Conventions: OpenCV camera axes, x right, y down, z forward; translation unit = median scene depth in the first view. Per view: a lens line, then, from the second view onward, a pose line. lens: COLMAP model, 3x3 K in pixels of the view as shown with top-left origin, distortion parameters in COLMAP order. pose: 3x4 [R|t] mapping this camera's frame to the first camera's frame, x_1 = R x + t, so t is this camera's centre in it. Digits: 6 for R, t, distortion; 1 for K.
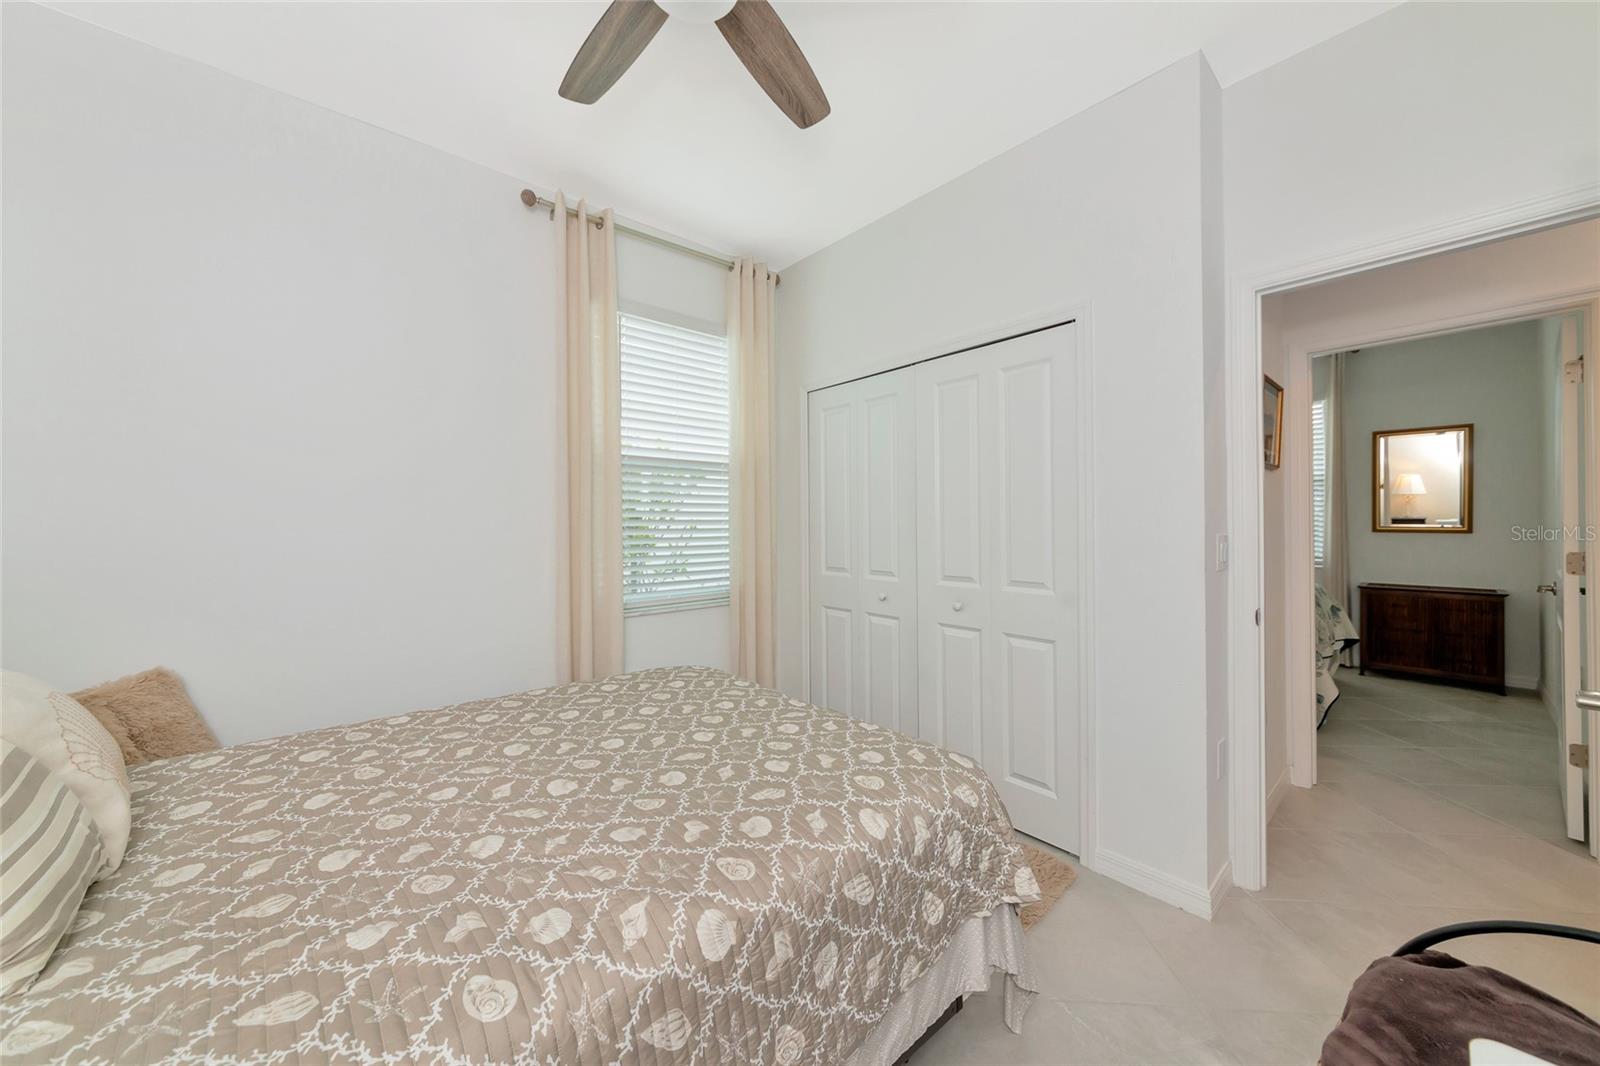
lens RADIAL K [[567.8, 0, 800.0], [0, 567.8, 533.0], [0, 0, 1]] dist [0.000327, 0.000086]
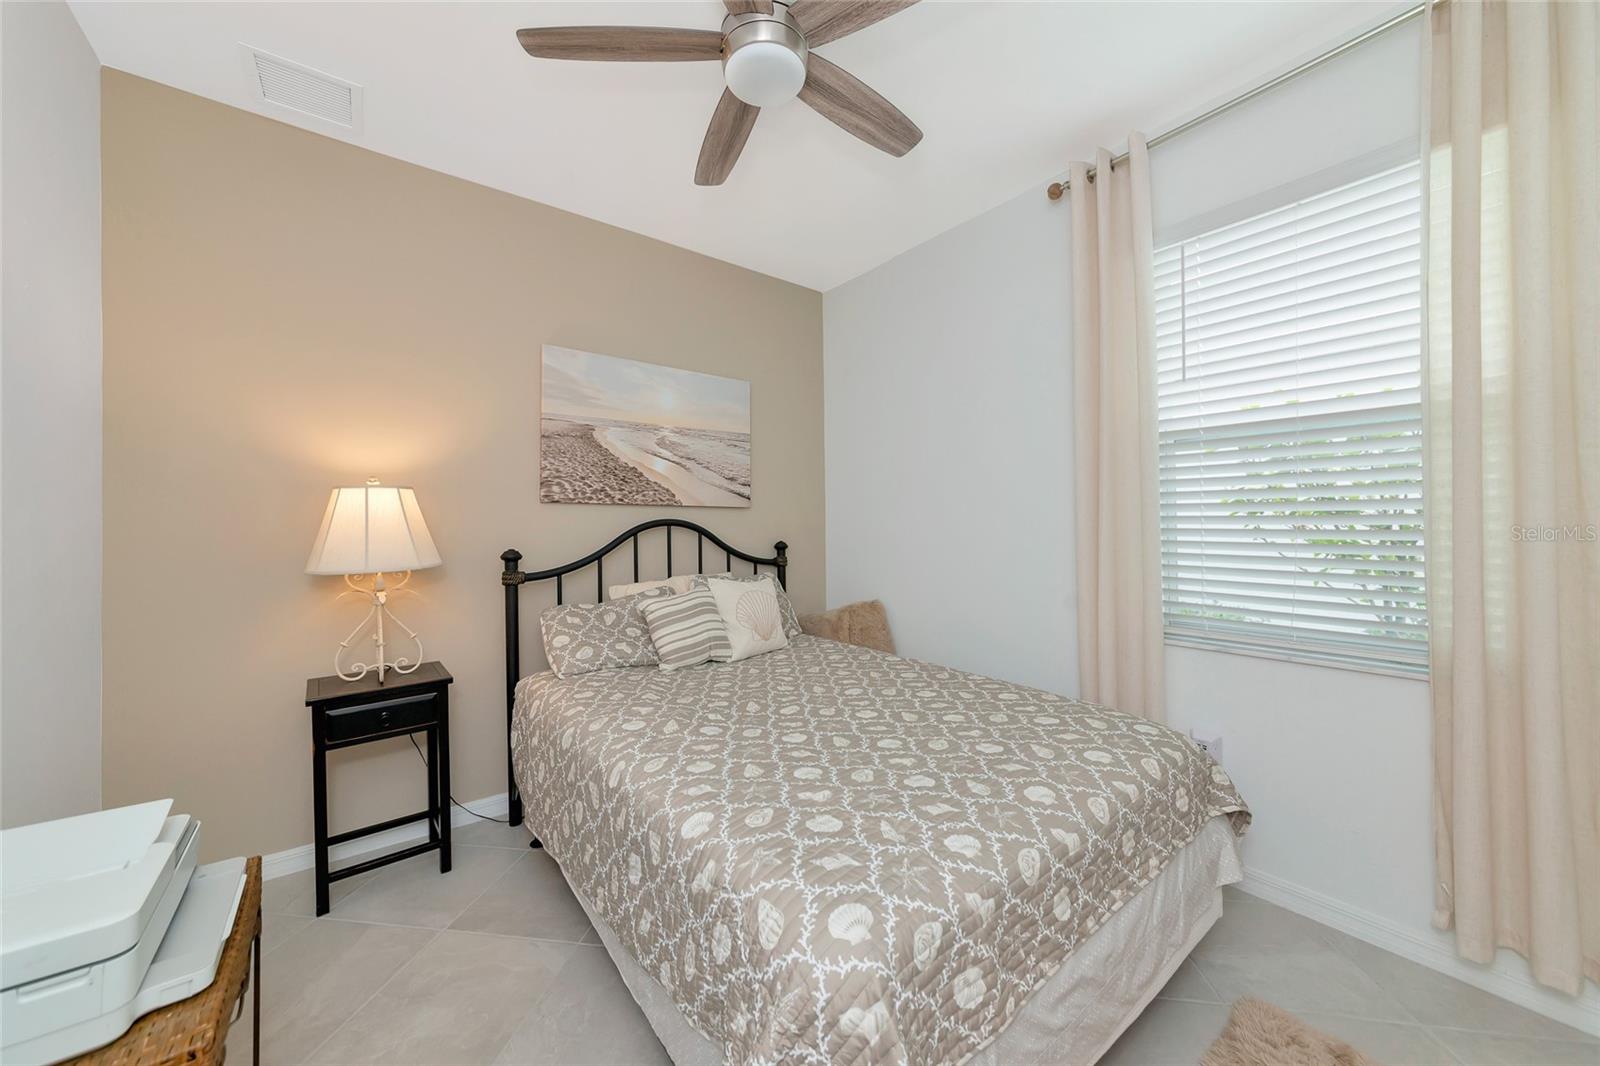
lens RADIAL K [[600.8, 0, 803.6], [0, 600.8, 521.8], [0, 0, 1]] dist [0.000430, -0.000008]
pose [[-0.080041, 0.009225, -0.996749, 0.755126], [-0.009852, 0.999901, 0.010045, -0.026977], [0.996743, 0.010624, -0.079943, 0.813418]]
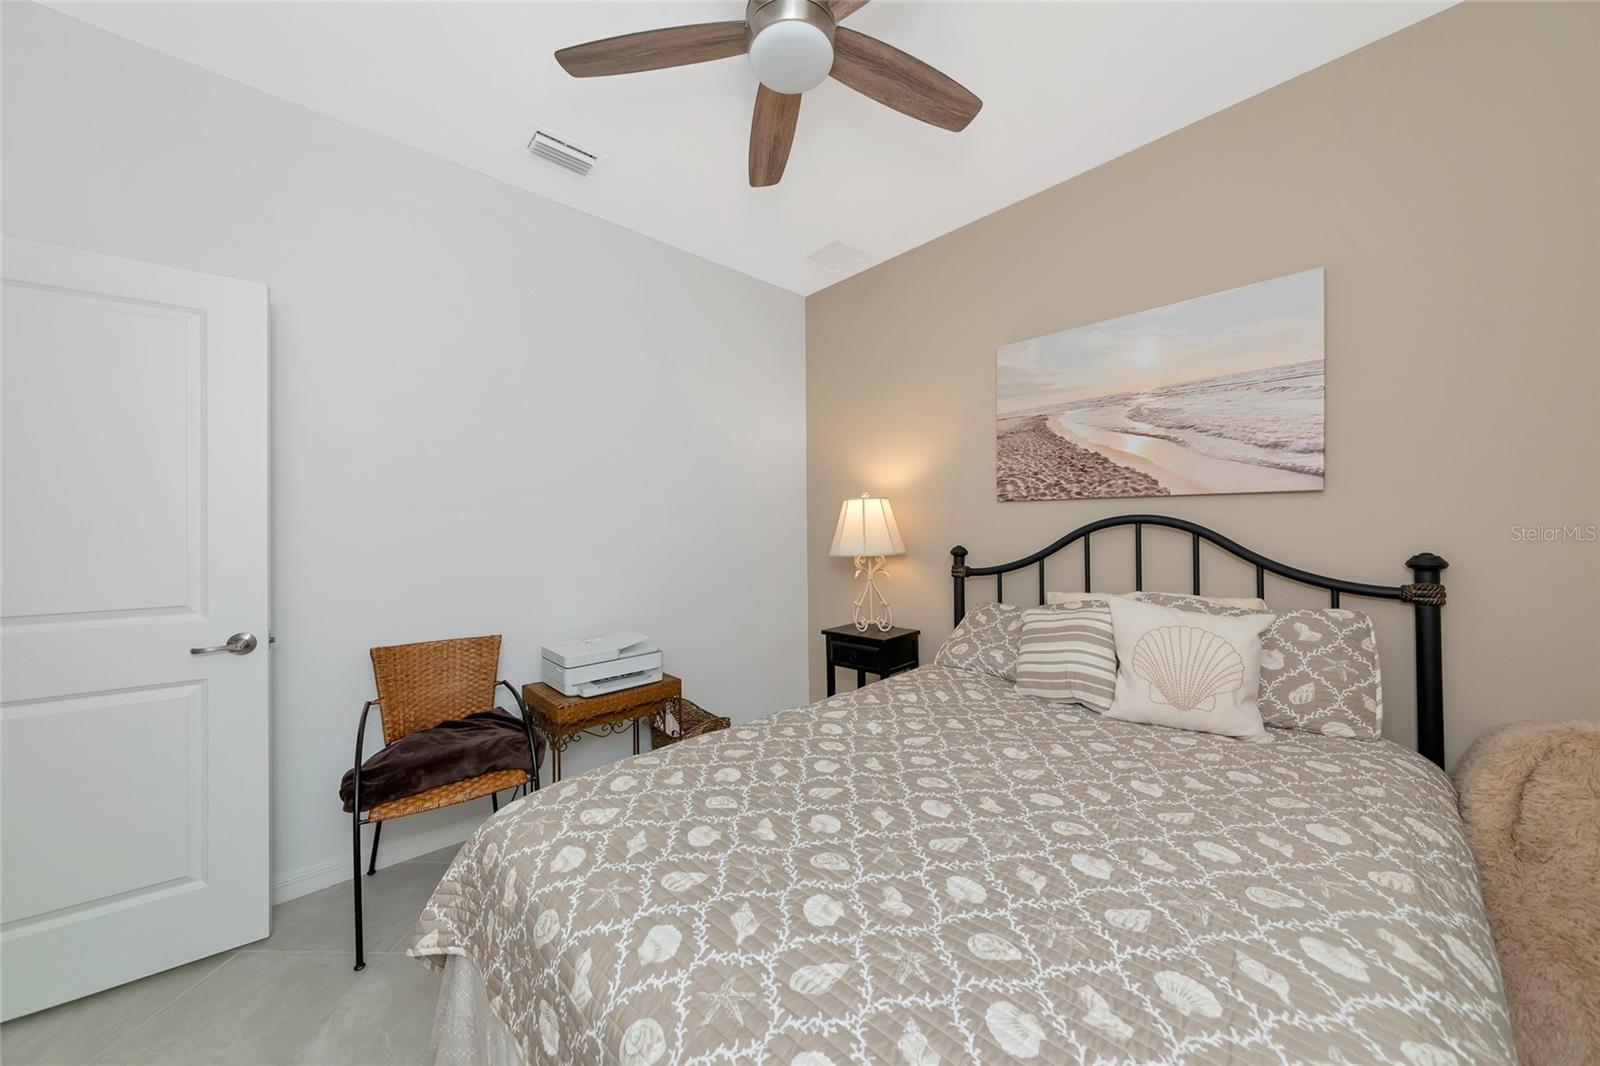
lens RADIAL K [[600.8, 0, 803.6], [0, 600.8, 521.8], [0, 0, 1]] dist [0.000430, -0.000008]
pose [[-0.998327, 0.022644, 0.053193, -0.180765], [0.022981, 0.999719, 0.005741, -0.023010], [-0.053048, 0.006954, -0.998568, 1.543259]]
